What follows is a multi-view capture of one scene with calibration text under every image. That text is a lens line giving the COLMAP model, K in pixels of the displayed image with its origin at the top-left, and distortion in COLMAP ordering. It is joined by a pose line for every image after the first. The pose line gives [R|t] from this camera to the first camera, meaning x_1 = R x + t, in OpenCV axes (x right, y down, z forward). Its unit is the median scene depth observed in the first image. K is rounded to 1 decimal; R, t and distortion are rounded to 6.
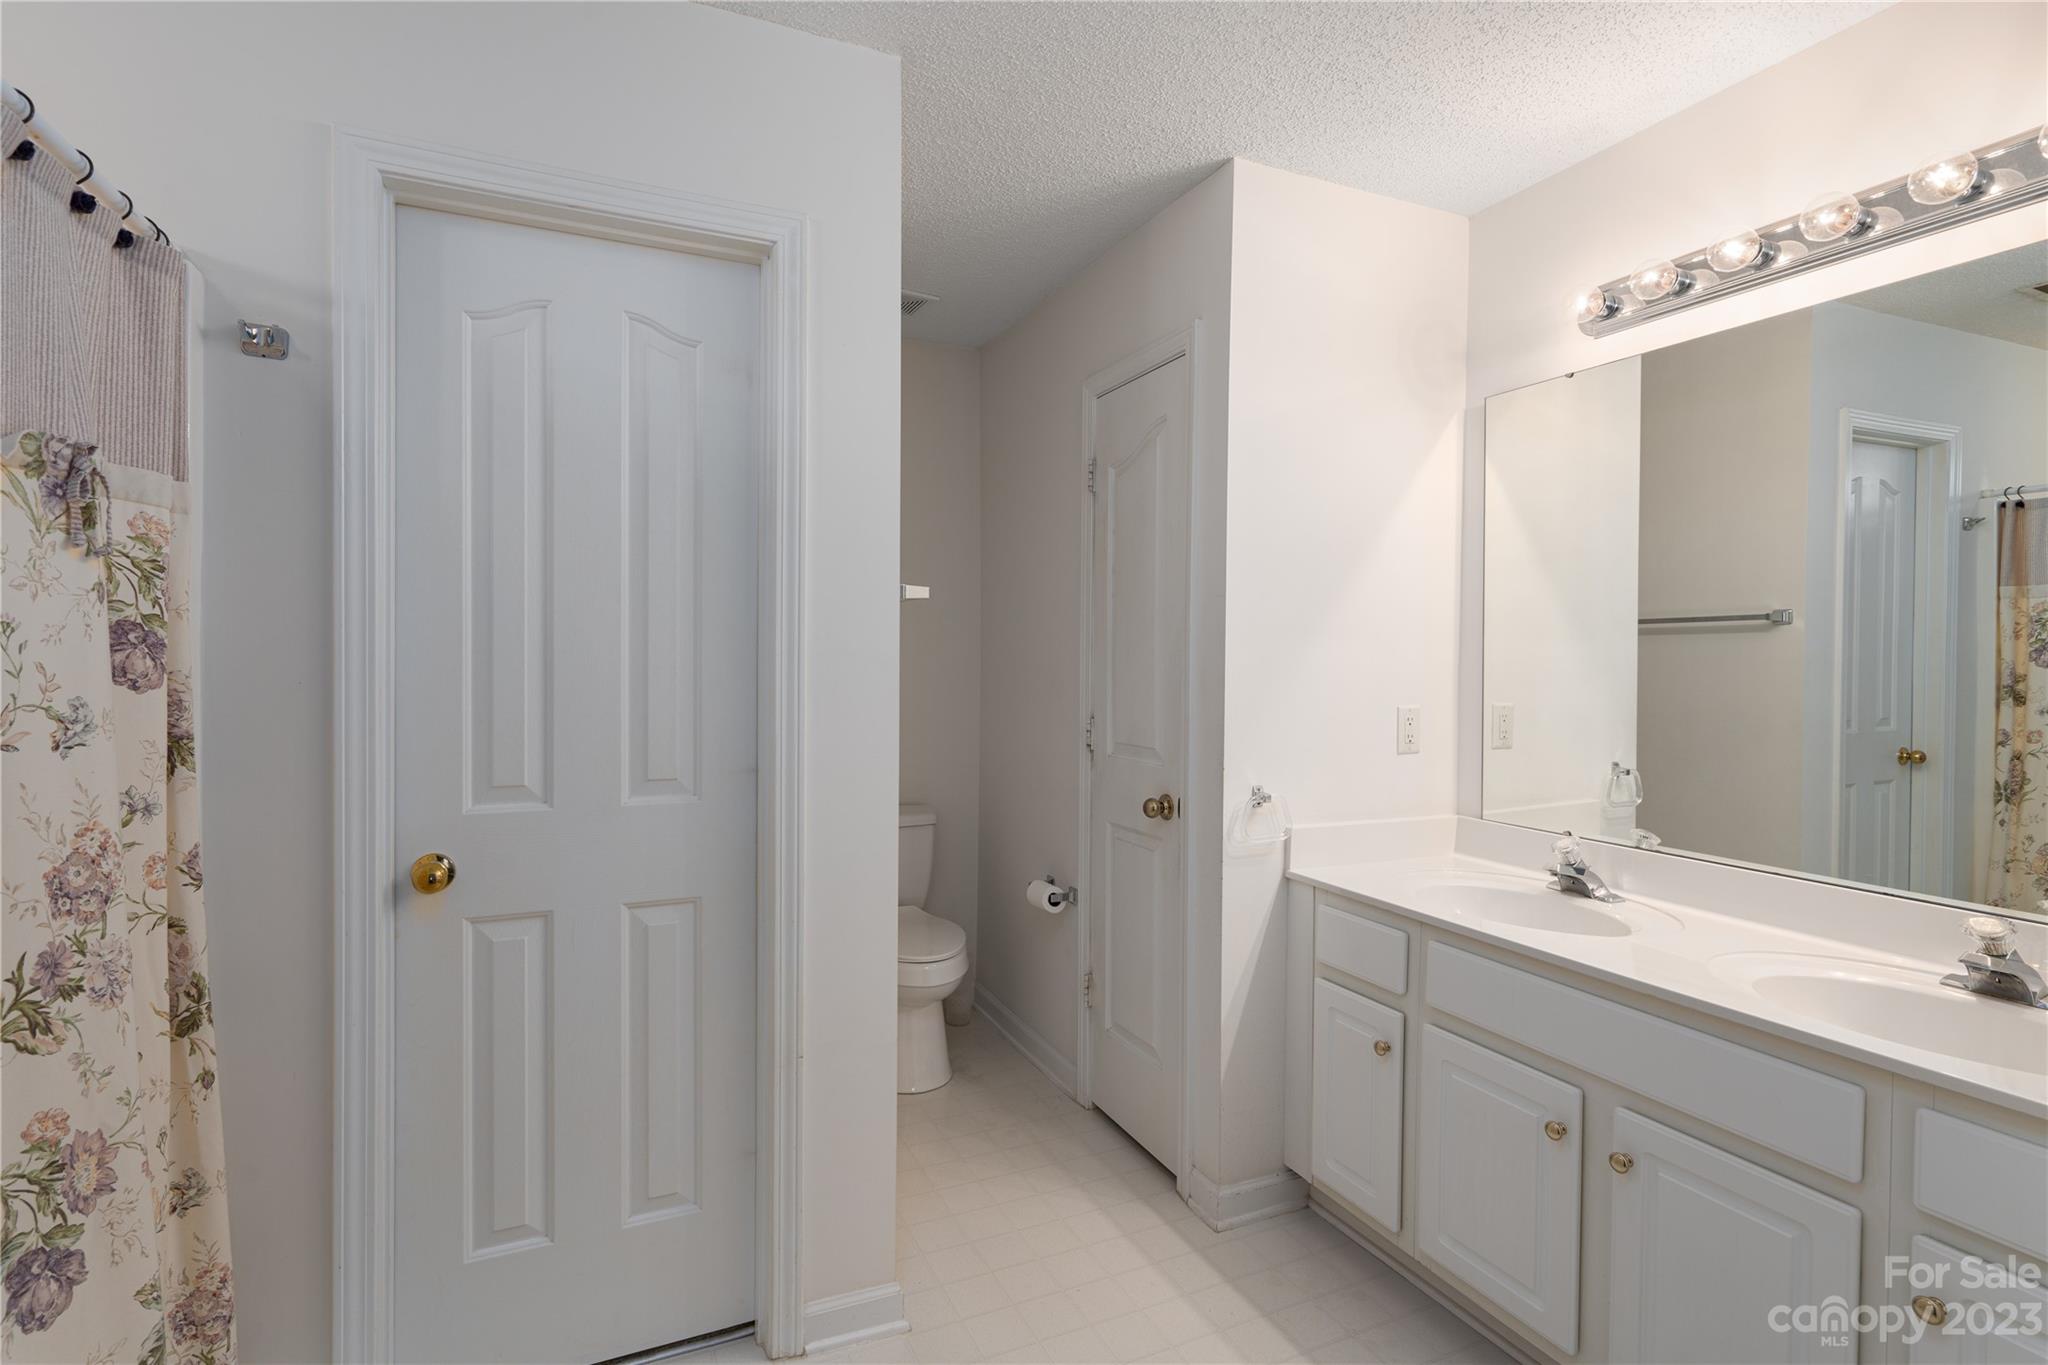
lens RADIAL K [[964.0, 0, 1013.8], [0, 964.0, 666.4], [0, 0, 1]] dist [0.003043, 0.000461]
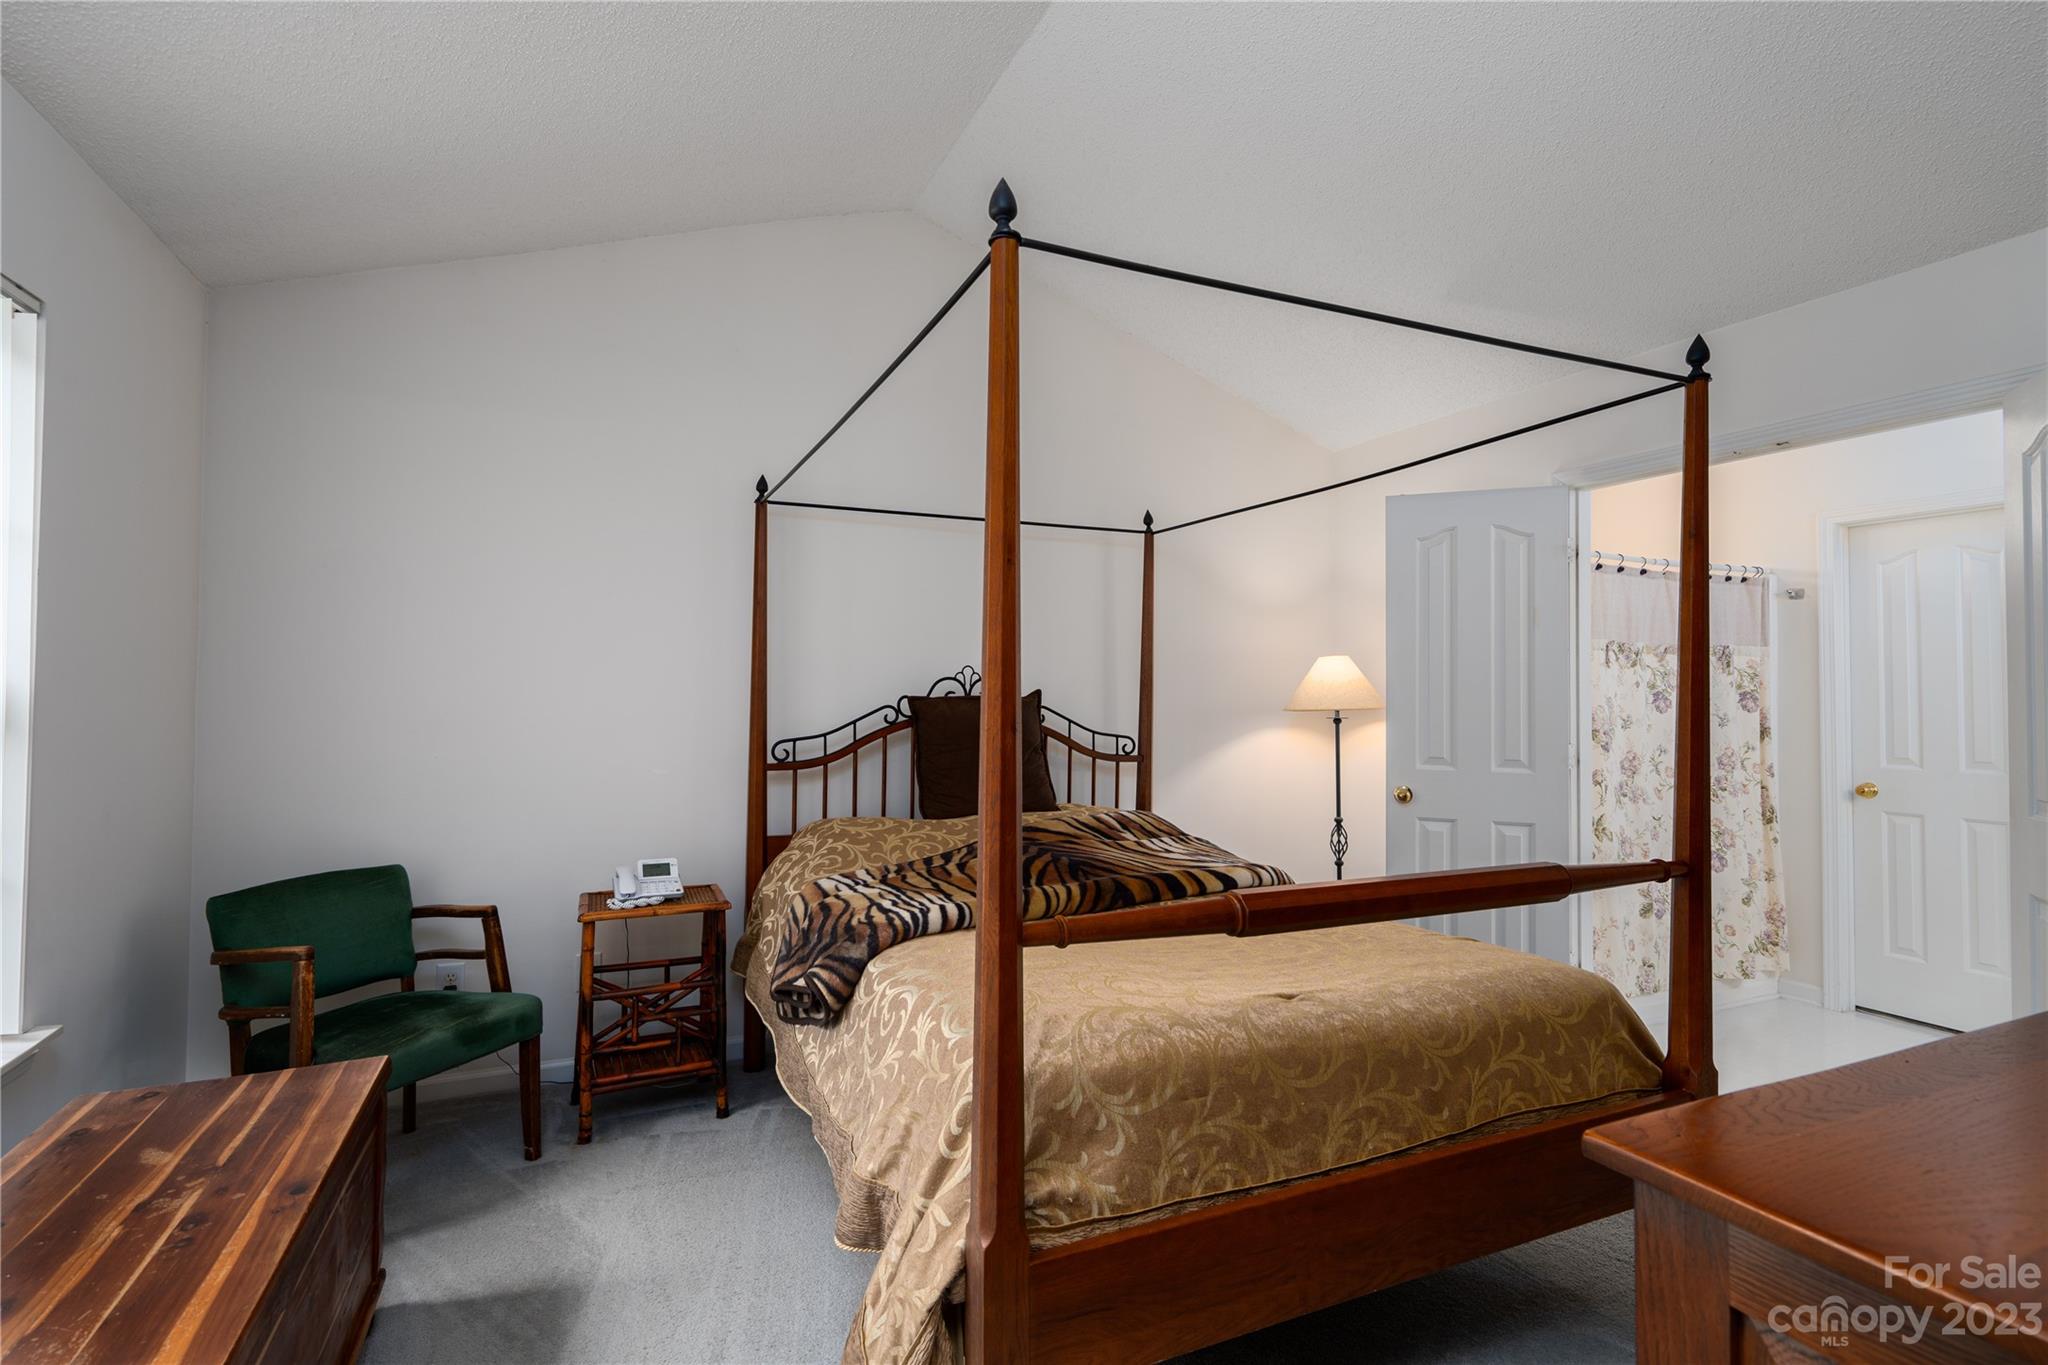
lens RADIAL K [[964.0, 0, 1013.8], [0, 964.0, 666.4], [0, 0, 1]] dist [0.003043, 0.000461]
pose [[-0.003872, -0.038471, -0.999252, 2.246481], [-0.019244, 0.999078, -0.038390, 0.039524], [0.999807, 0.019081, -0.004609, -1.404550]]
